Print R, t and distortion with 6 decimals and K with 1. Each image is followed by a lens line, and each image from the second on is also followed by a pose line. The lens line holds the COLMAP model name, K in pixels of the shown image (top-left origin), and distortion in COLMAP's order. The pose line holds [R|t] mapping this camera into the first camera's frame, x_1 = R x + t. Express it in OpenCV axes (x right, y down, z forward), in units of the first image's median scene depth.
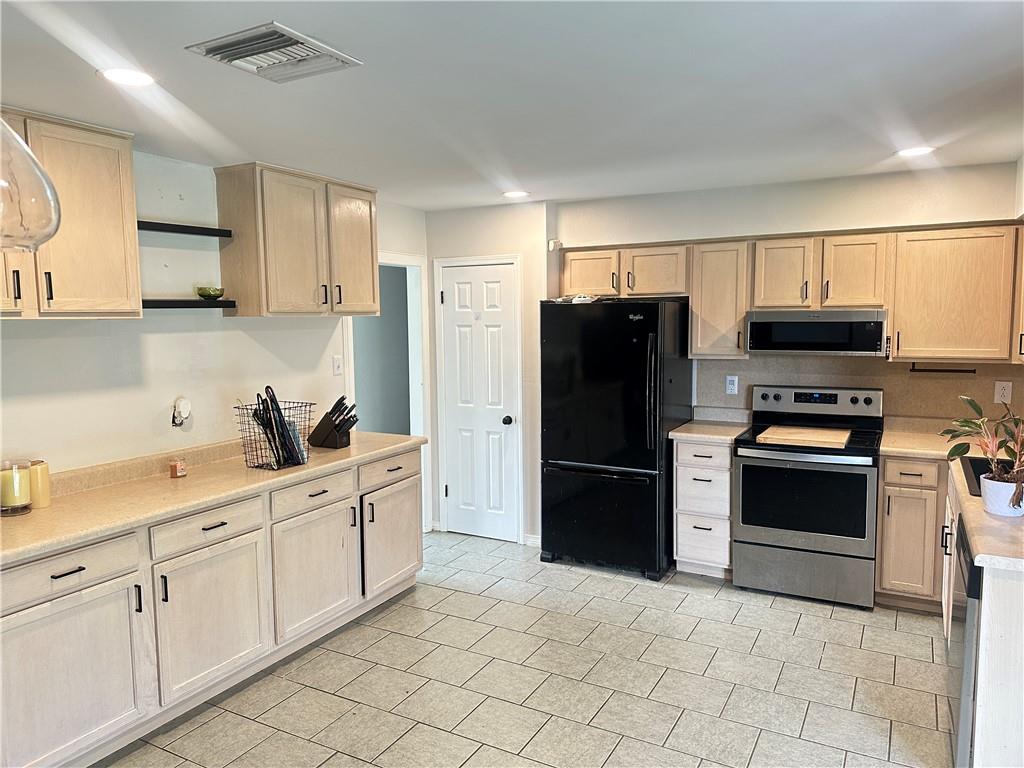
lens RADIAL K [[718.2, 0, 512.0], [0, 718.2, 384.0], [0, 0, 1]] dist [0.102108, -0.113581]
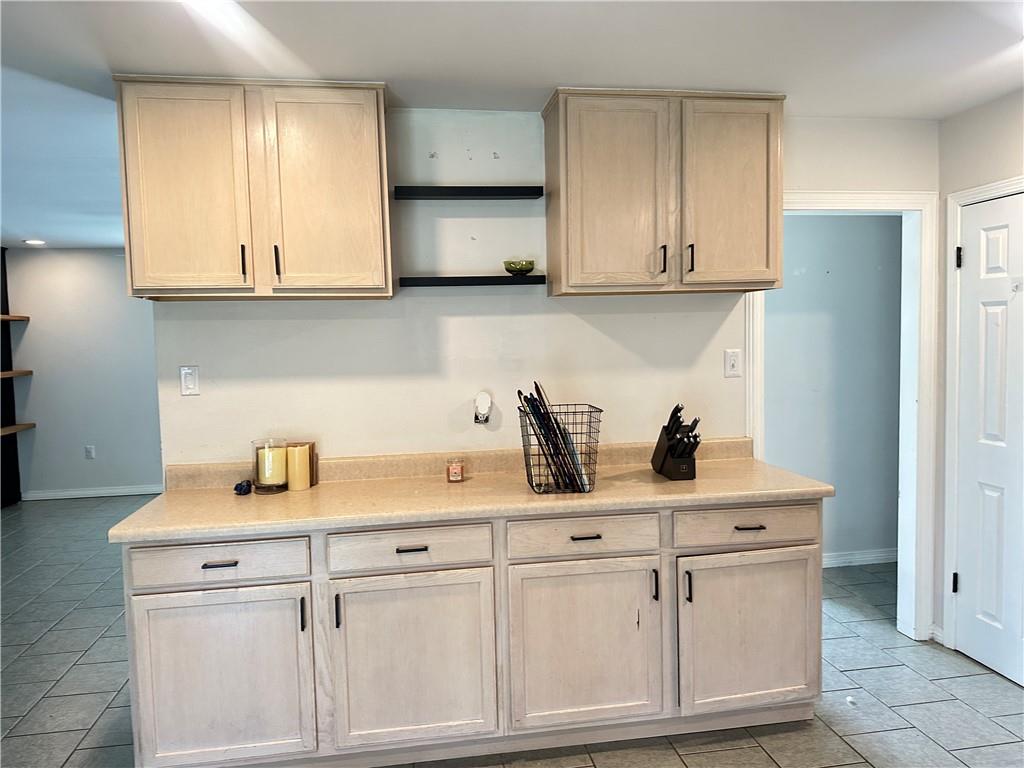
lens RADIAL K [[718.2, 0, 512.0], [0, 718.2, 384.0], [0, 0, 1]] dist [0.102108, -0.113581]
pose [[0.614827, 0.053458, -0.786849, 0.194975], [-0.061459, 0.997914, 0.019775, -0.006637], [0.786264, 0.036201, 0.616829, 0.418420]]
